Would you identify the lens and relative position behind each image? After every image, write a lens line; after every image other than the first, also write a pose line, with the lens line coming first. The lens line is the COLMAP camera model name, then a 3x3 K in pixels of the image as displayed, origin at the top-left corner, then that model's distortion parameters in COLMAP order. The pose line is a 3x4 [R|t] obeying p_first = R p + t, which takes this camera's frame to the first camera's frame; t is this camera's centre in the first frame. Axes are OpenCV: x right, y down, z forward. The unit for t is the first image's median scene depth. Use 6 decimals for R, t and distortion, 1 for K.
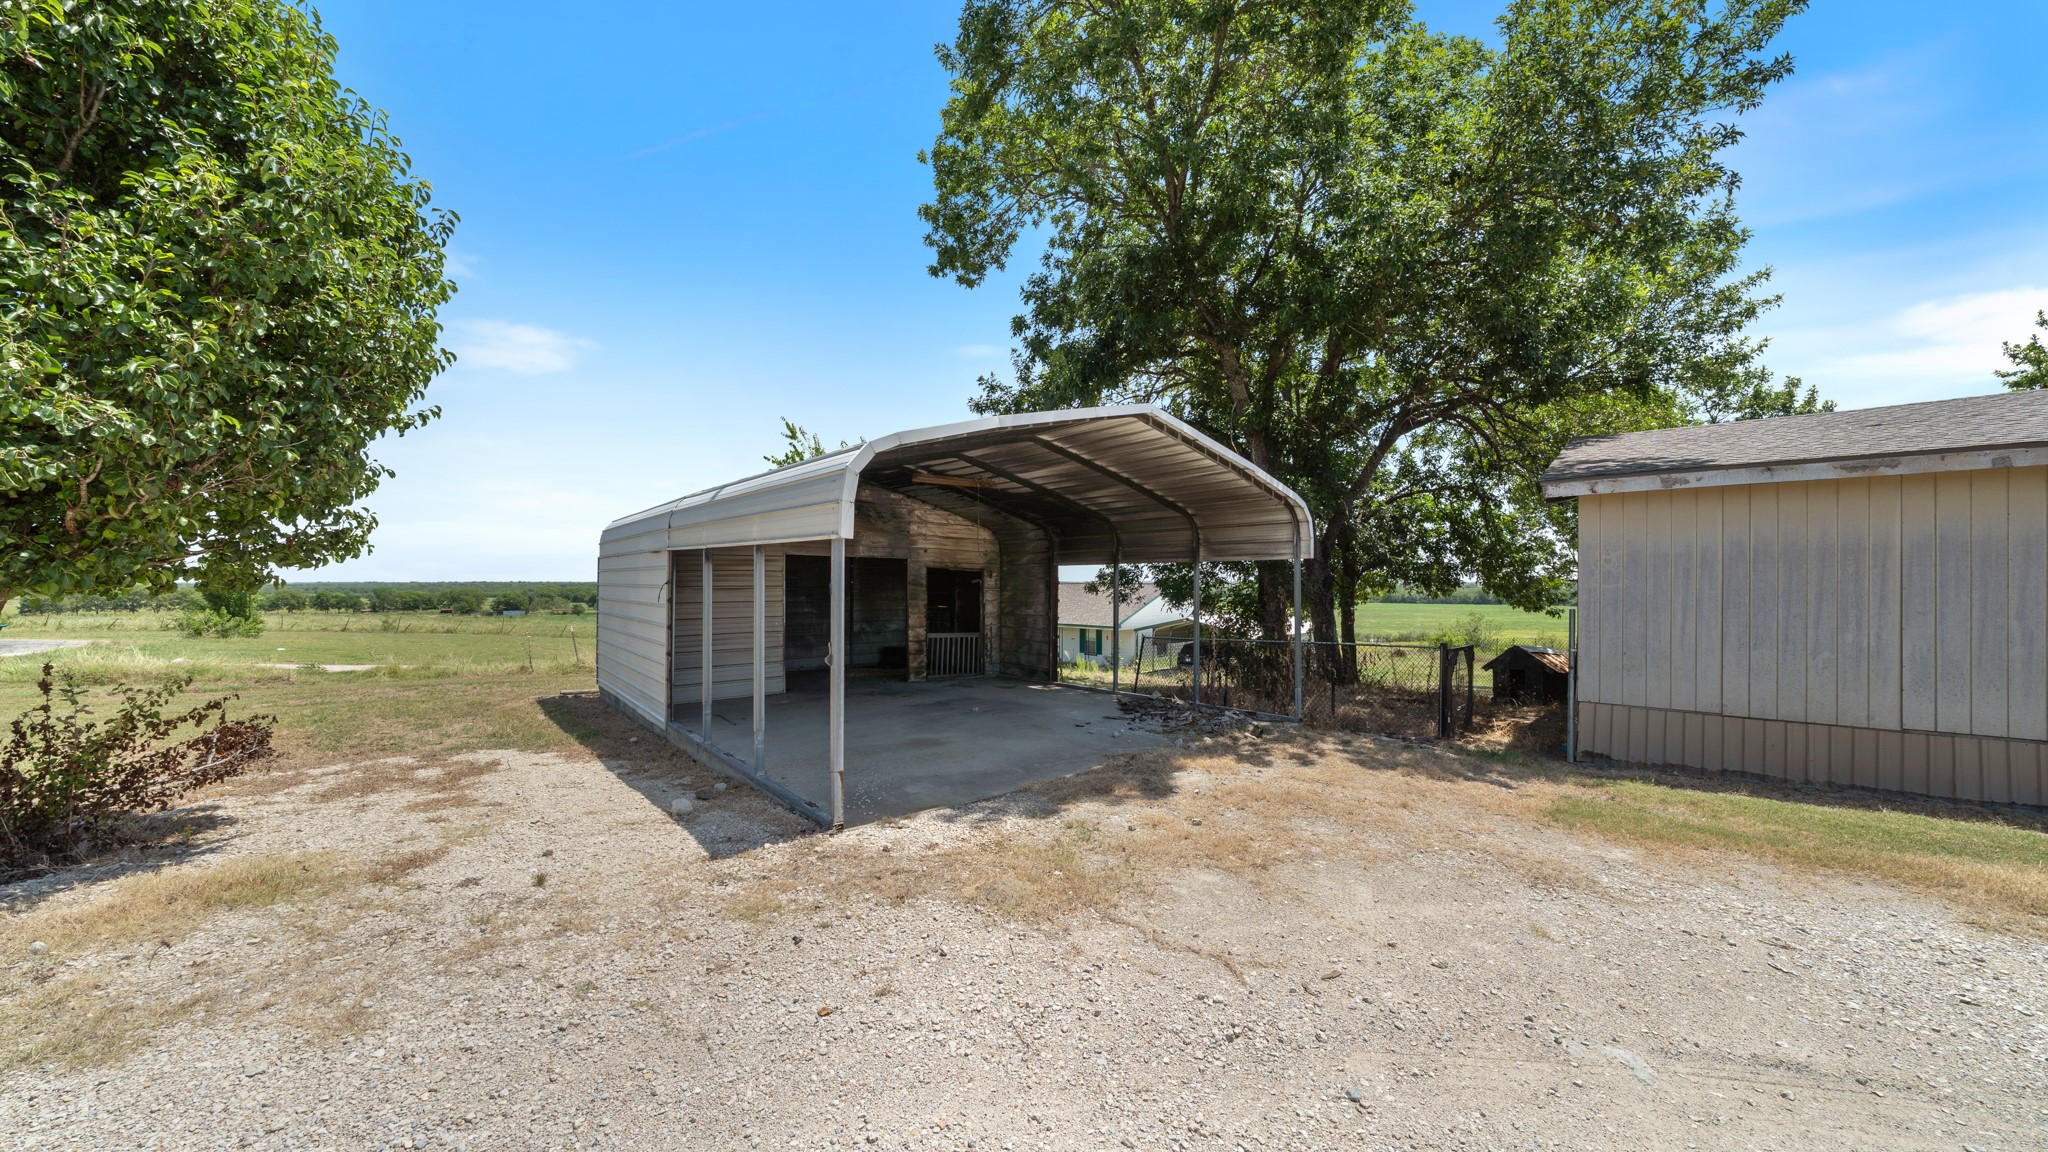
lens RADIAL K [[703.8, 0, 1026.6], [0, 703.8, 587.3], [0, 0, 1]] dist [0.000340, 0.000092]
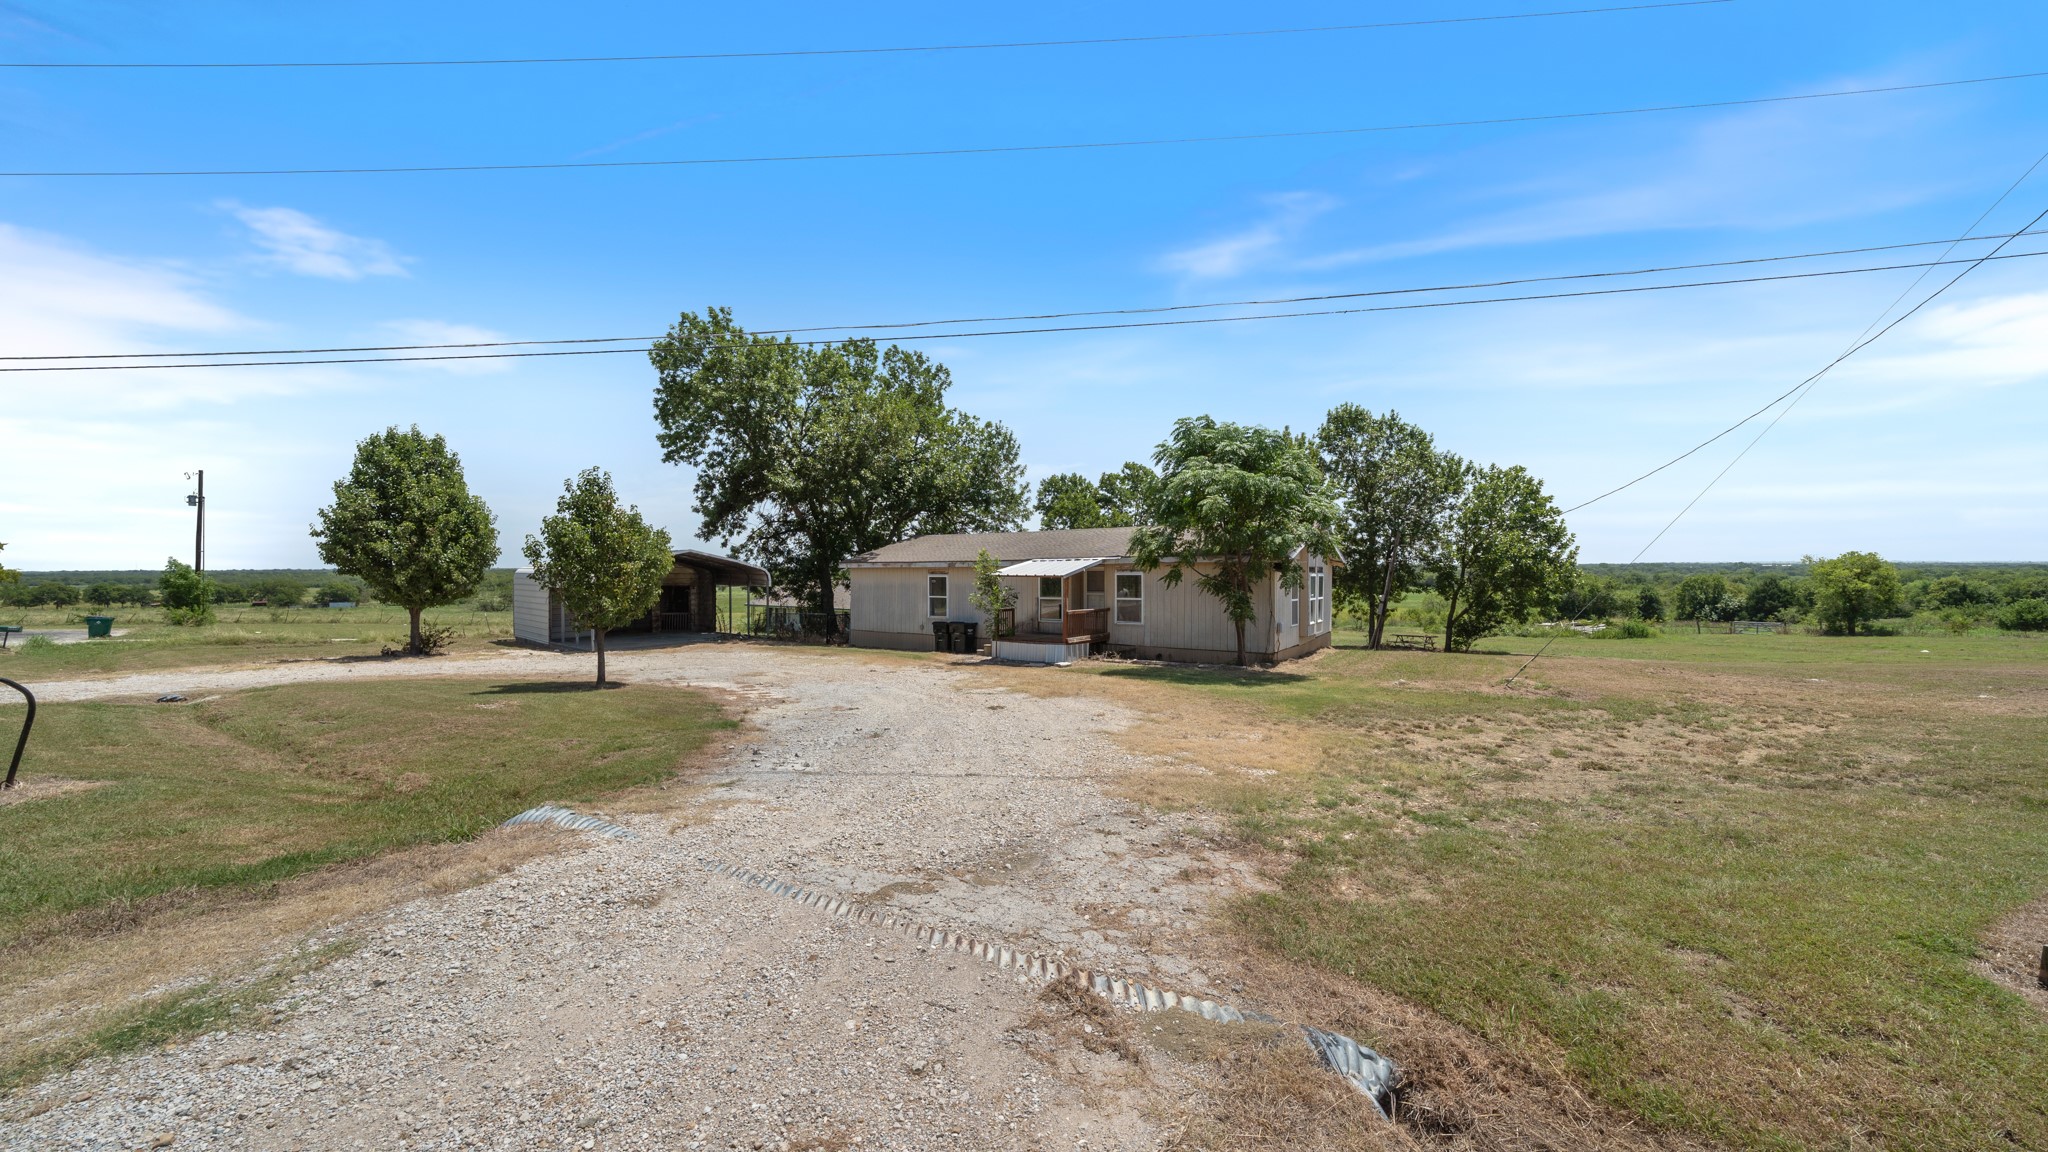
lens RADIAL K [[720.7, 0, 1024.0], [0, 720.7, 576.0], [0, 0, 1]] dist [-0.008503, 0.000063]
pose [[0.989517, -0.010804, 0.144009, 1.634778], [0.009331, 0.999897, 0.010902, -0.173230], [-0.144112, -0.009444, 0.989516, -3.597104]]
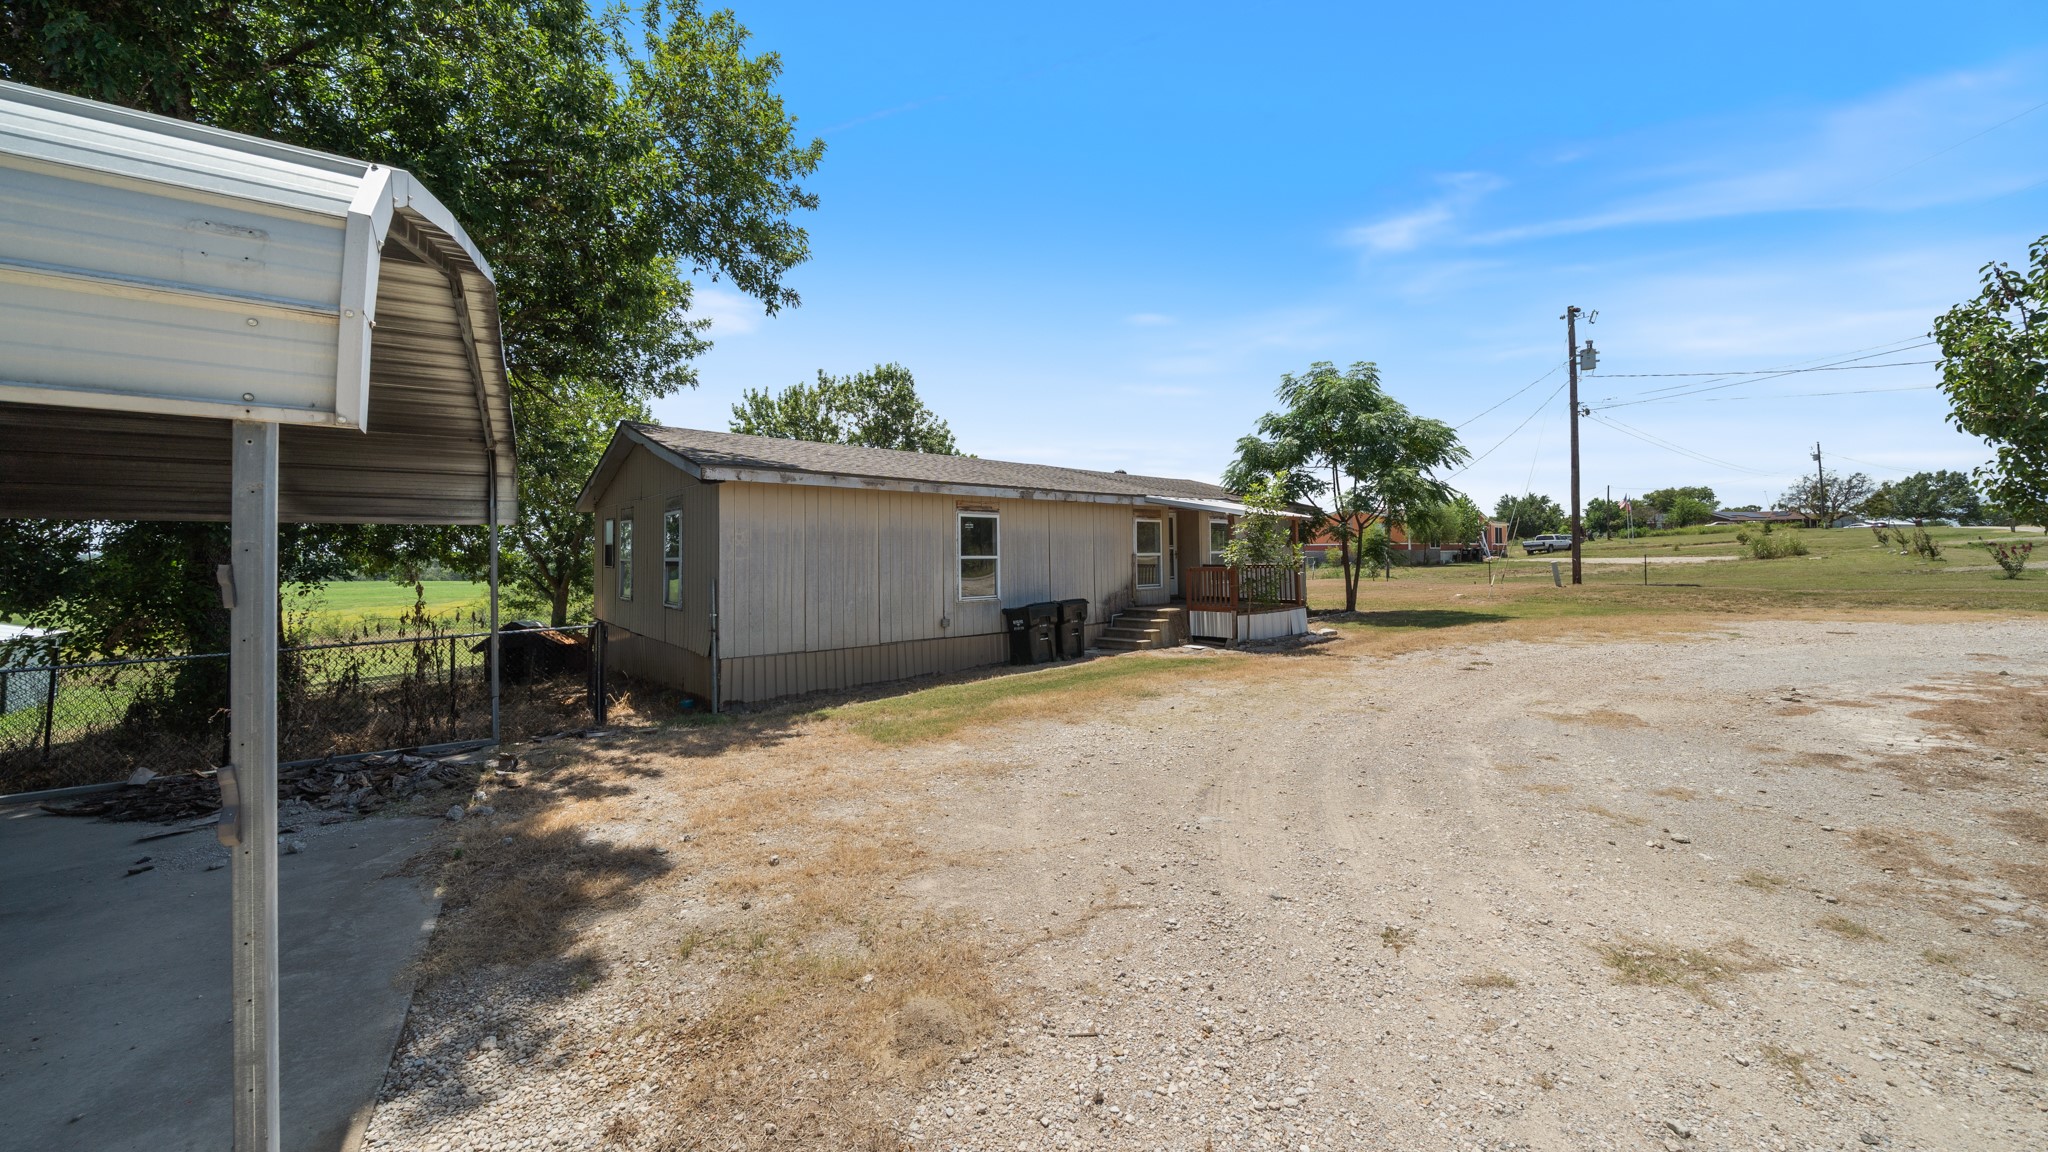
lens RADIAL K [[711.5, 0, 1019.2], [0, 711.5, 559.6], [0, 0, 1]] dist [-0.005143, 0.000080]
pose [[0.137431, -0.009190, 0.990469, -0.441283], [0.009176, 0.999926, 0.008005, -0.007773], [-0.990469, 0.007988, 0.137506, 0.530280]]
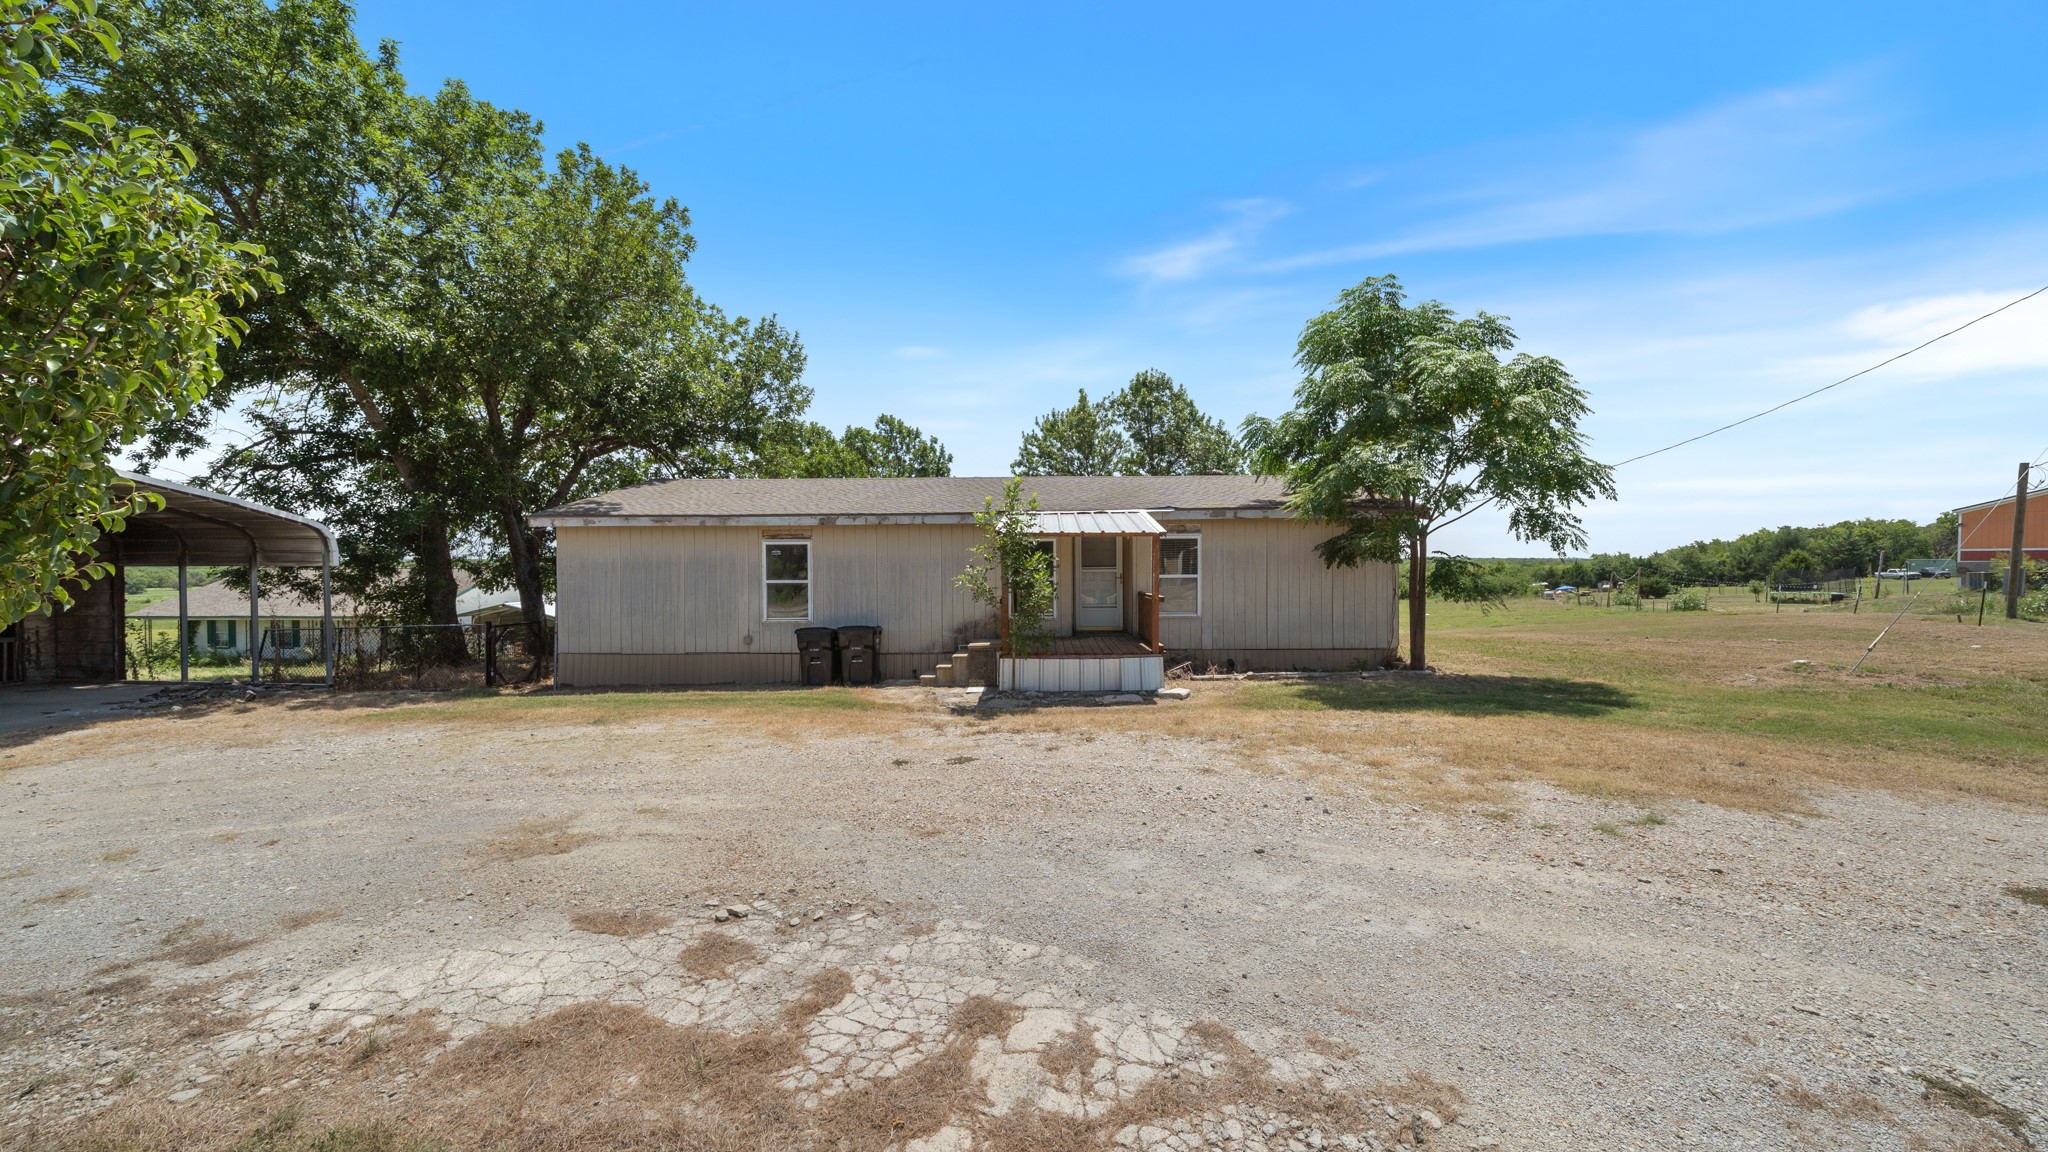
lens RADIAL K [[720.7, 0, 1024.0], [0, 720.7, 576.0], [0, 0, 1]] dist [-0.008503, 0.000063]
pose [[0.749657, -0.016595, 0.661618, 0.740428], [0.007761, 0.999837, 0.016284, -0.050604], [-0.661781, -0.007073, 0.749664, -1.386562]]
